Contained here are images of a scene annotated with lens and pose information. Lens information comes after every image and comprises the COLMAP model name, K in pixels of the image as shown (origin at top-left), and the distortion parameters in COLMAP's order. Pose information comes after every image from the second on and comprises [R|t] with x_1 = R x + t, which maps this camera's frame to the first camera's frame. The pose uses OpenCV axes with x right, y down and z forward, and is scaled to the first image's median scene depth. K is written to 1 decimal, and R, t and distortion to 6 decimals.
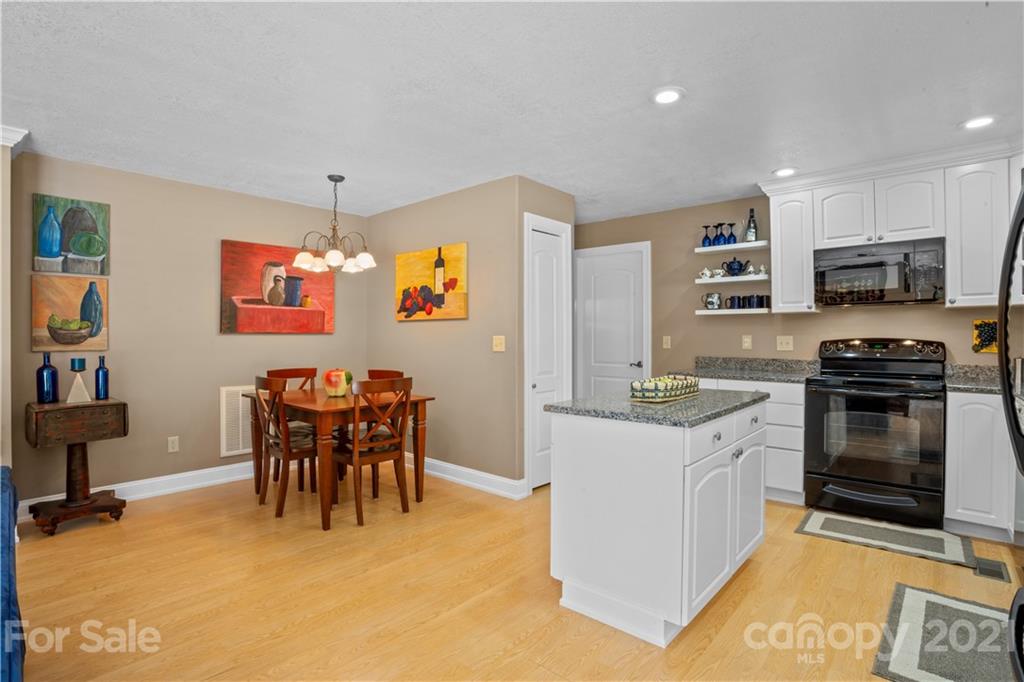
lens RADIAL K [[509.5, 0, 504.5], [0, 509.5, 337.0], [0, 0, 1]] dist [-0.062240, 0.021630]
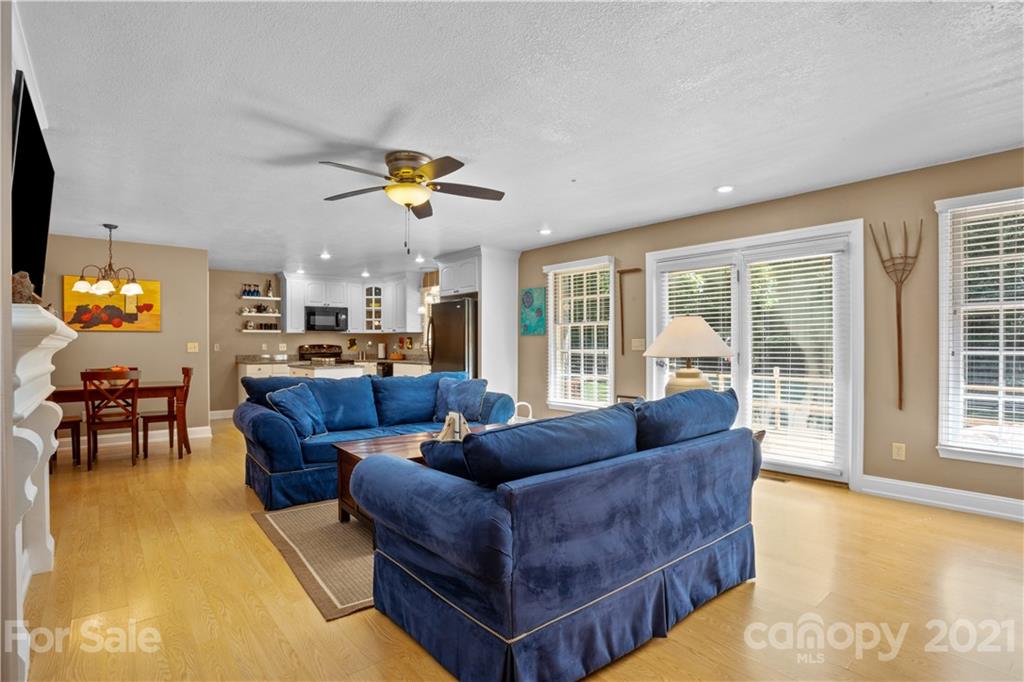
lens RADIAL K [[509.5, 0, 512.4], [0, 509.5, 349.6], [0, 0, 1]] dist [-0.062240, 0.021630]
pose [[0.139101, -0.008424, 0.990242, -1.462137], [0.005614, 0.999954, 0.007718, 0.013222], [-0.990262, 0.004486, 0.139142, -0.260581]]
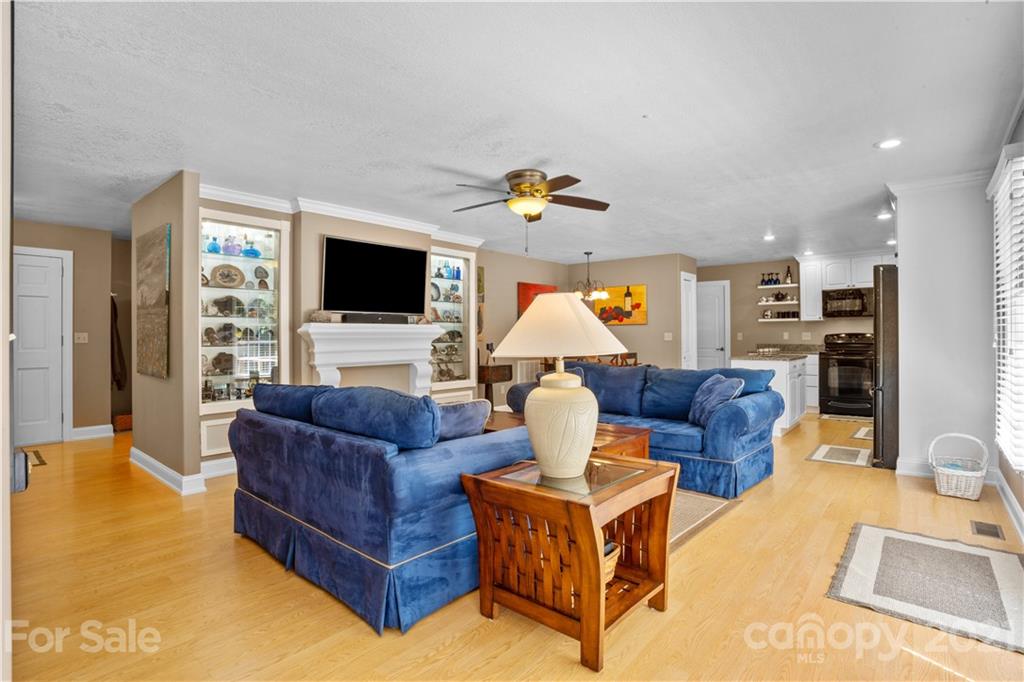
lens RADIAL K [[509.5, 0, 505.9], [0, 509.5, 334.8], [0, 0, 1]] dist [-0.062240, 0.021630]
pose [[0.999673, -0.003838, 0.025297, -0.688322], [0.003986, 0.999975, -0.005800, 0.014625], [-0.025274, 0.005899, 0.999663, -0.956625]]
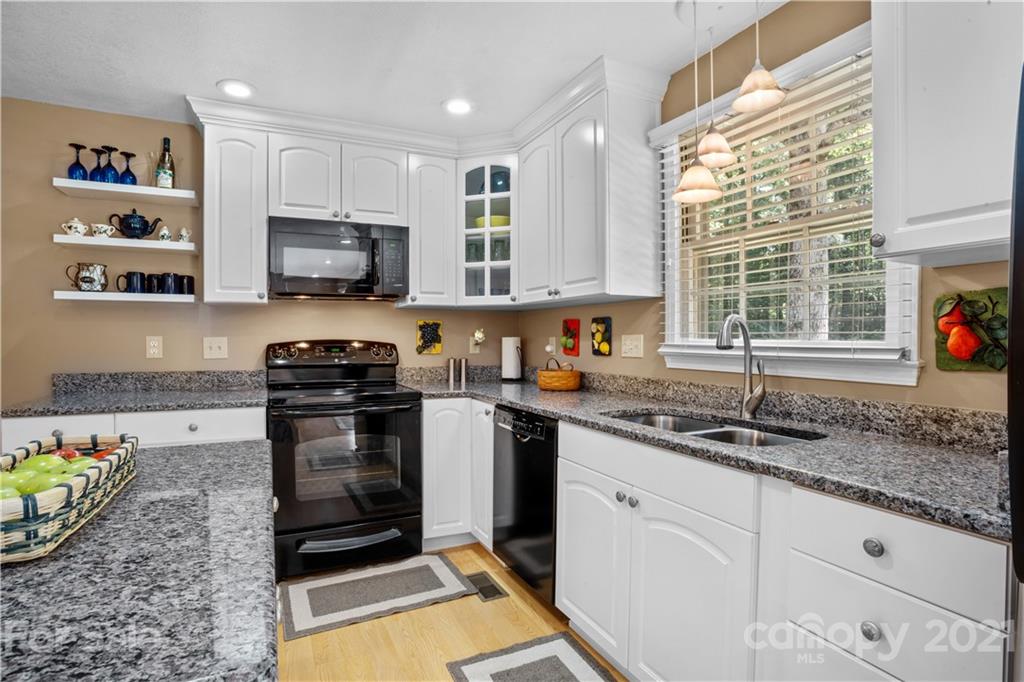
lens RADIAL K [[509.5, 0, 509.3], [0, 509.5, 344.6], [0, 0, 1]] dist [-0.062240, 0.021630]
pose [[0.384828, -0.011808, 0.922913, 0.084060], [0.002983, 0.999929, 0.011549, 0.001480], [-0.922984, -0.001691, 0.384836, 0.378006]]
